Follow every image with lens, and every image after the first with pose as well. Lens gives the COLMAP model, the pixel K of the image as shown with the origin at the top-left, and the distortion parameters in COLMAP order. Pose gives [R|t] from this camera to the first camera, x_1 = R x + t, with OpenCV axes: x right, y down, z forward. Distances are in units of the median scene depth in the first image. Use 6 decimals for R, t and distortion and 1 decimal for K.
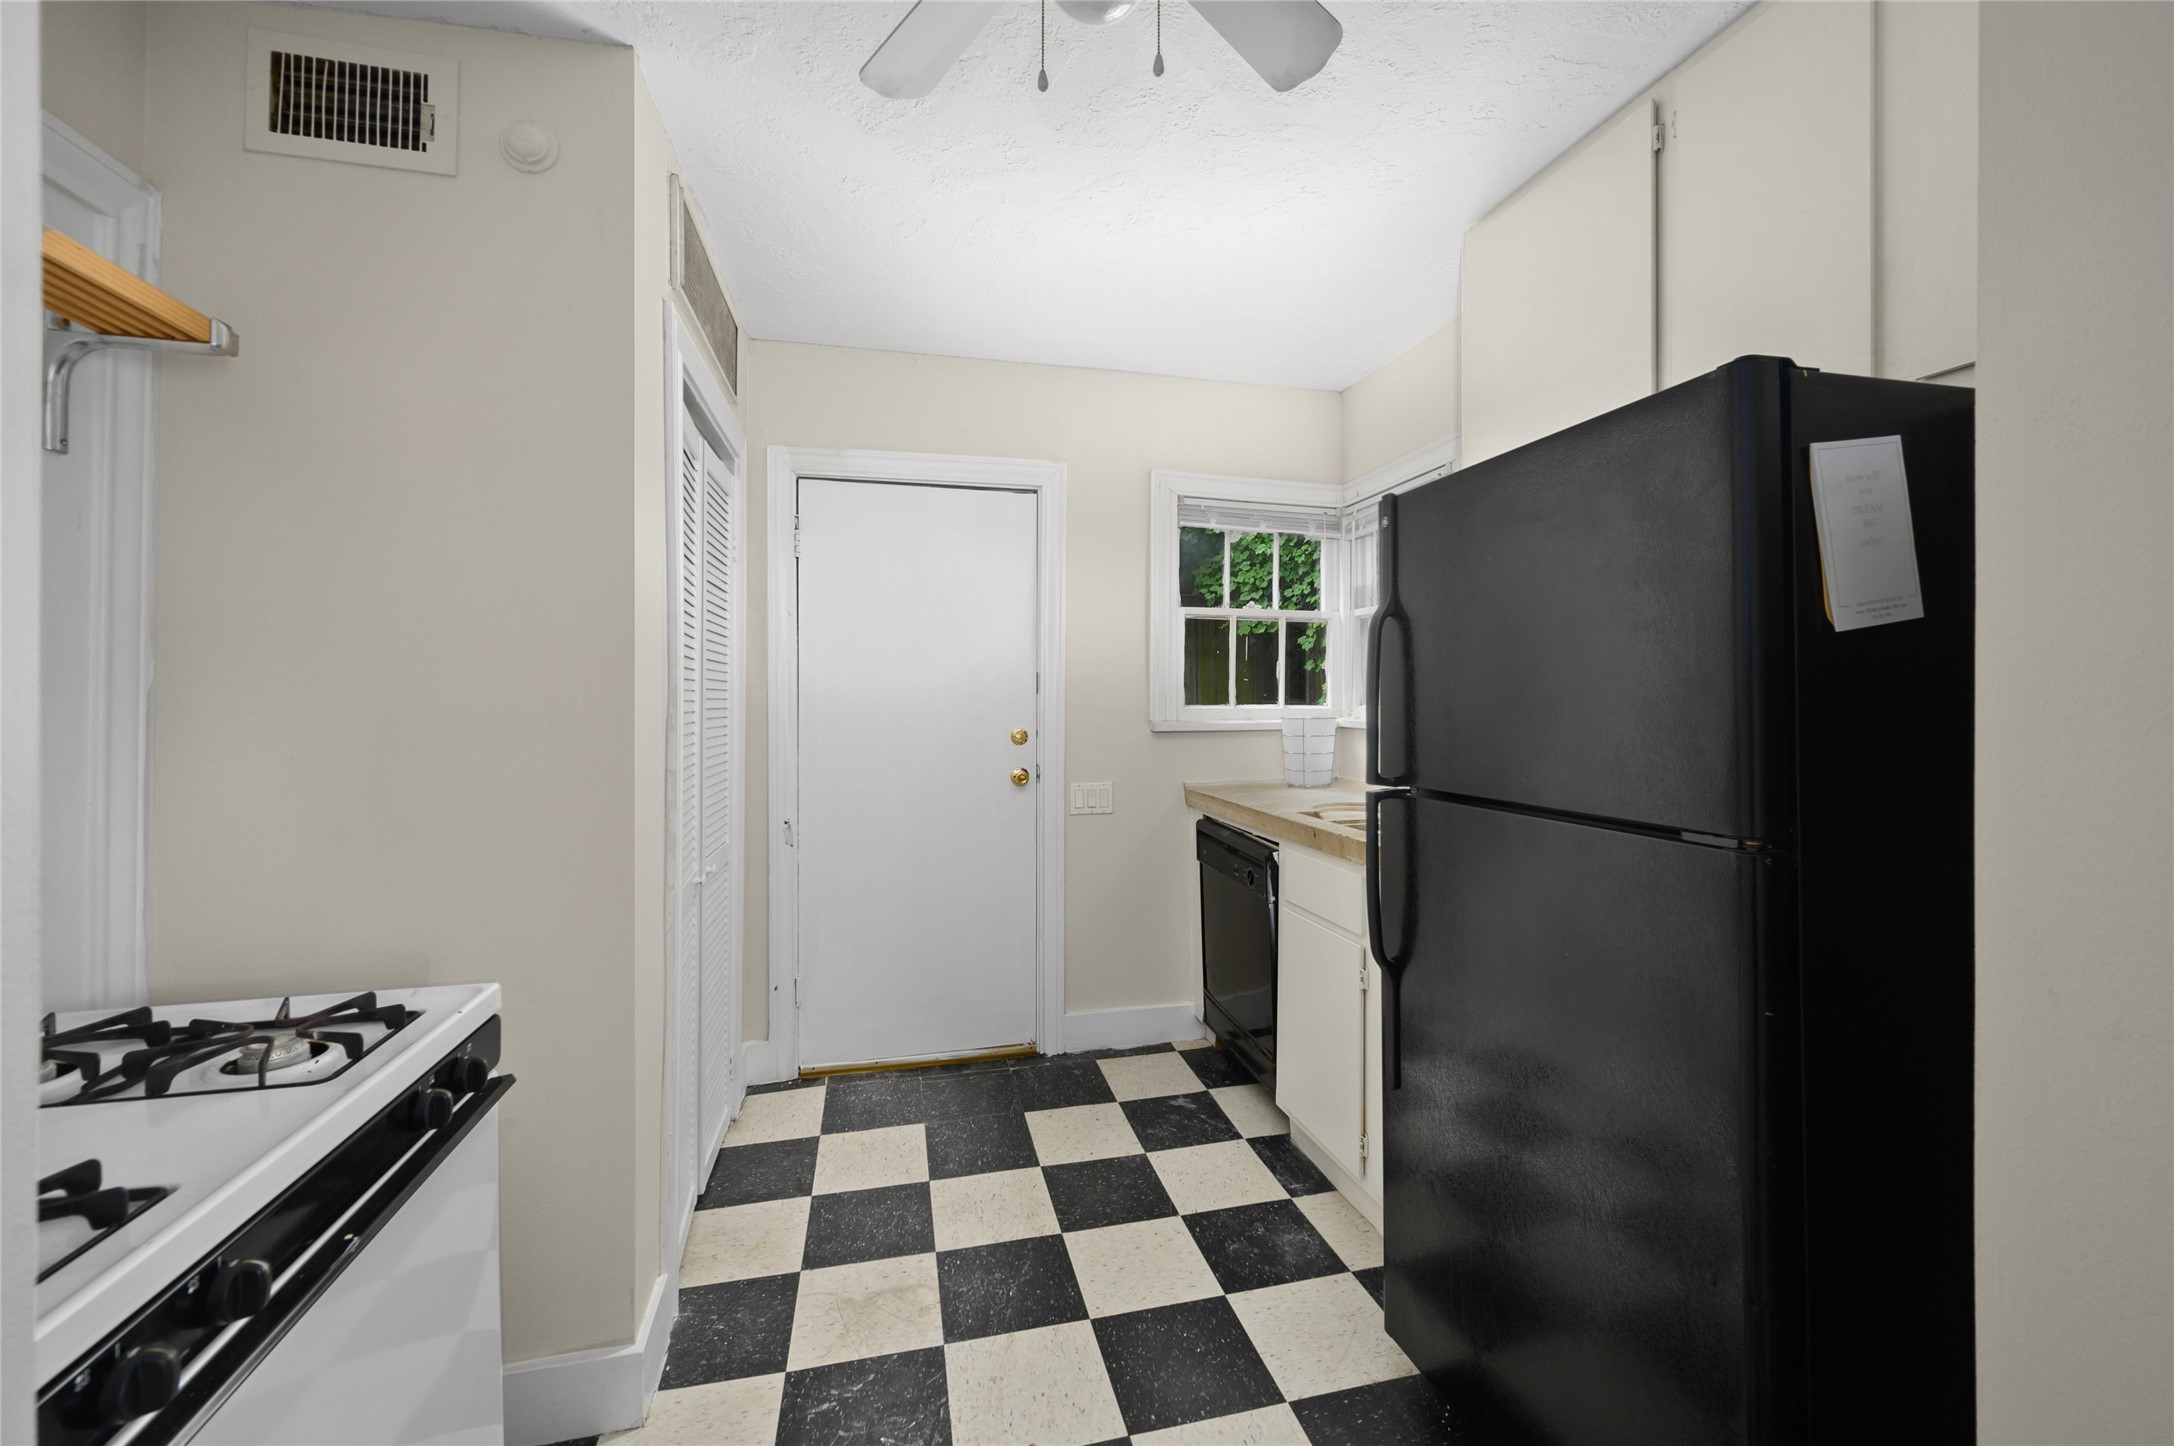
lens RADIAL K [[890.6, 0, 1090.6], [0, 890.6, 683.7], [0, 0, 1]] dist [0.000260, -0.000093]
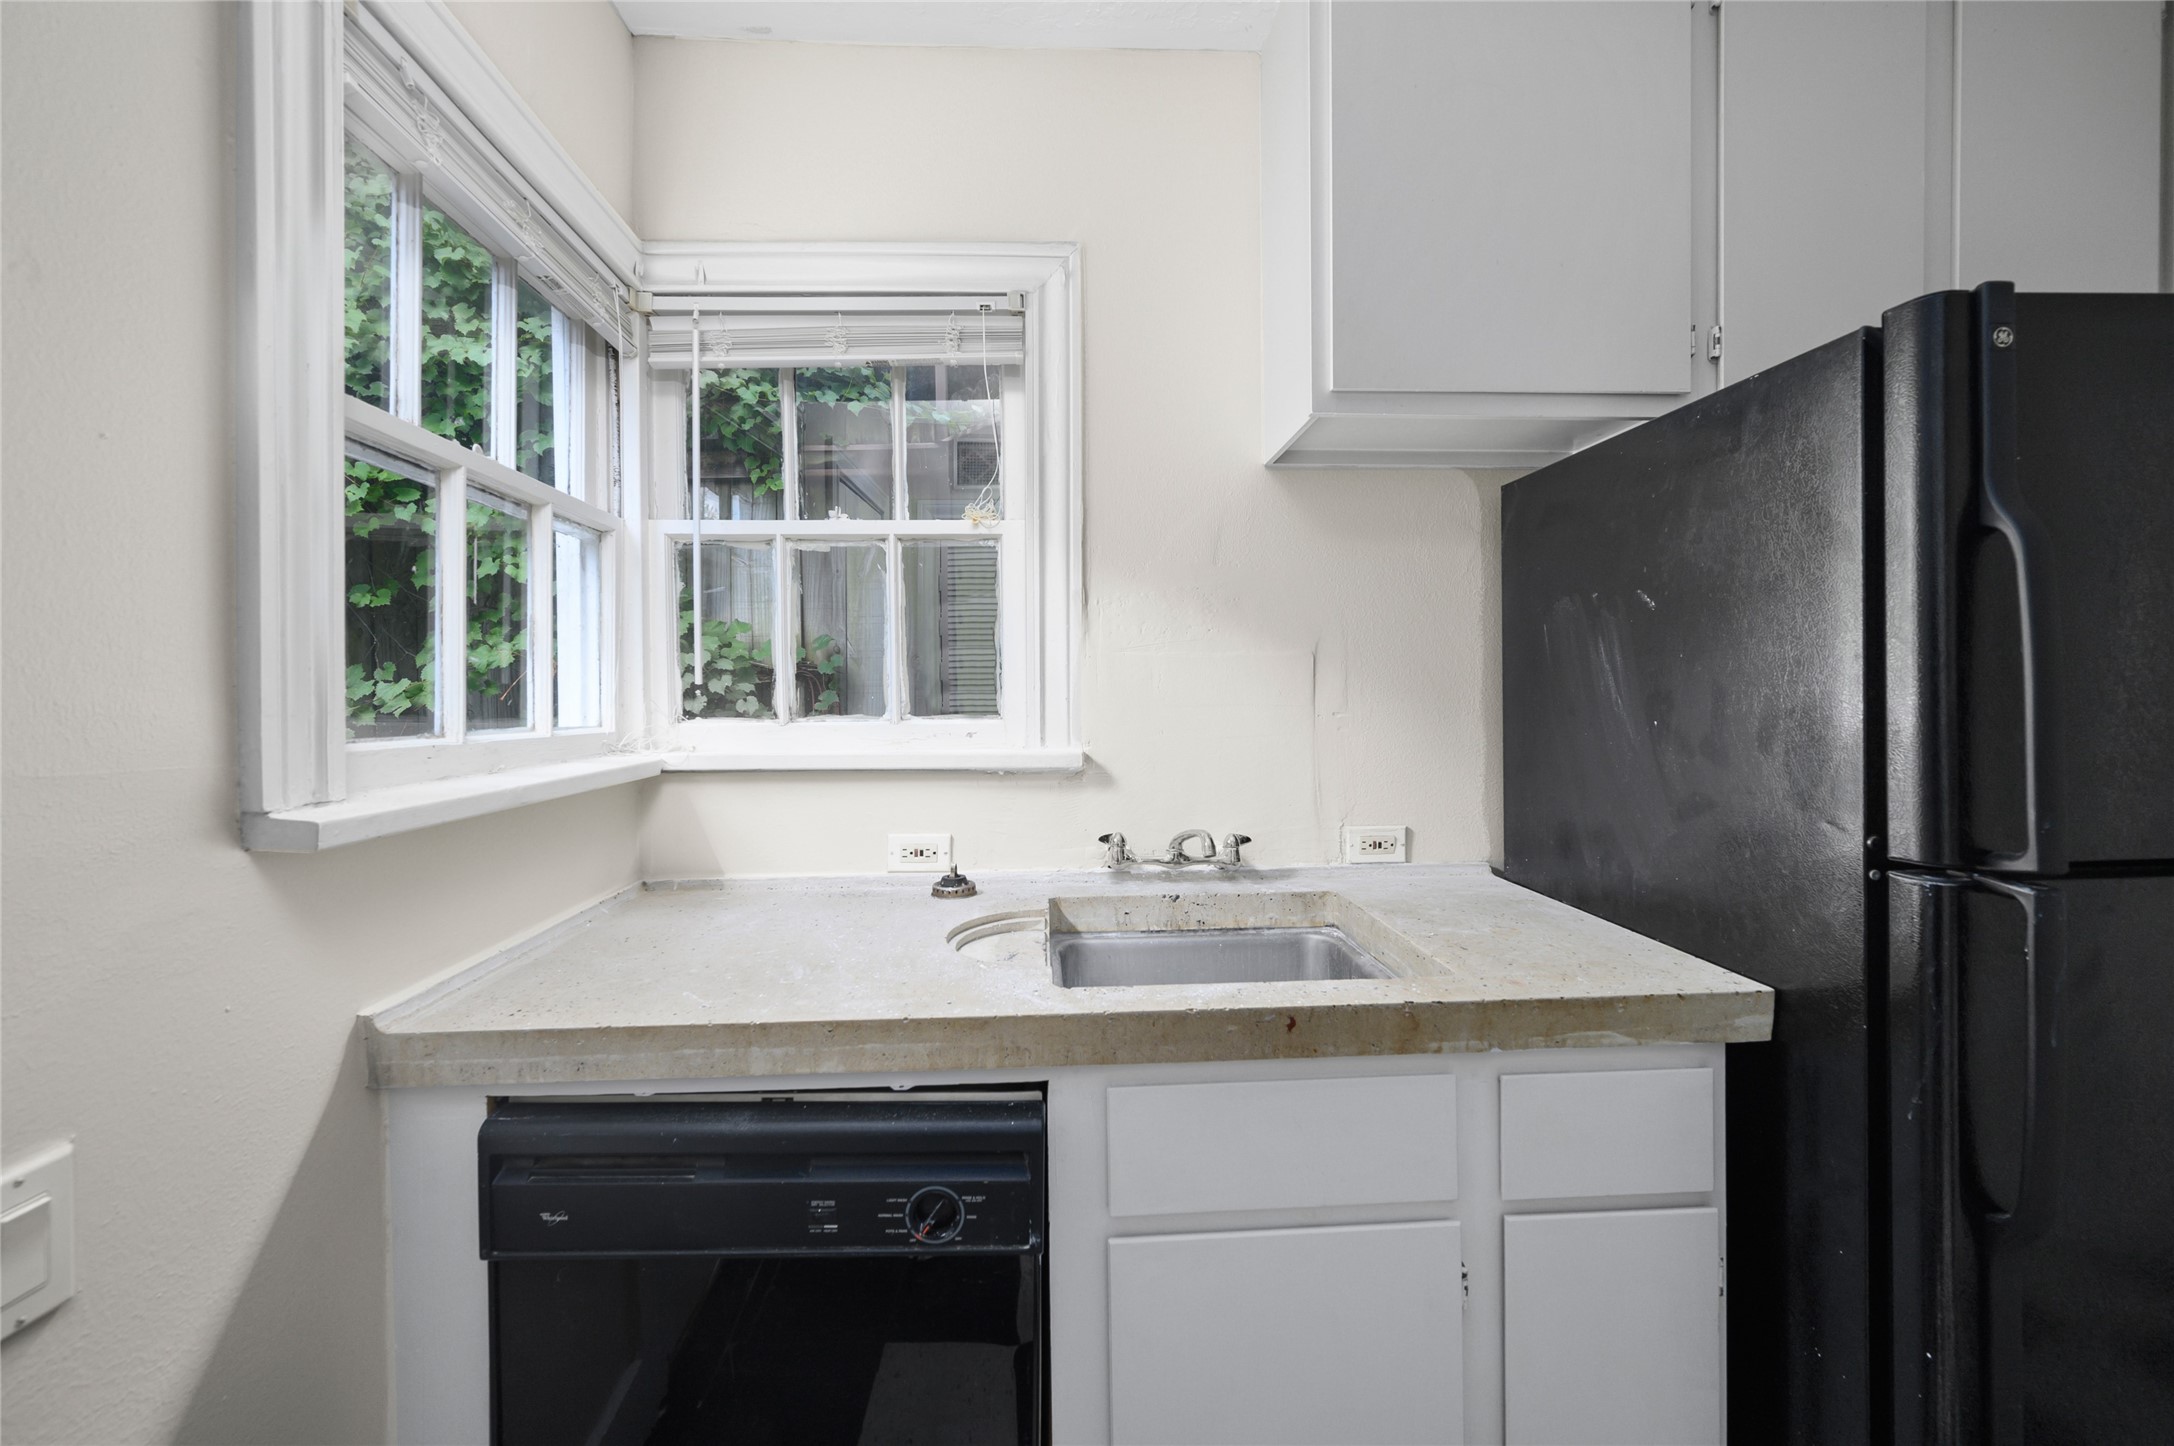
lens RADIAL K [[845.9, 0, 1087.0], [0, 845.9, 723.0], [0, 0, 1]] dist [-0.000383, 0.000009]
pose [[0.192701, -0.015689, 0.981132, -0.120188], [-0.005006, 0.999843, 0.016971, 0.017652], [-0.981245, -0.008182, 0.192593, 0.808652]]
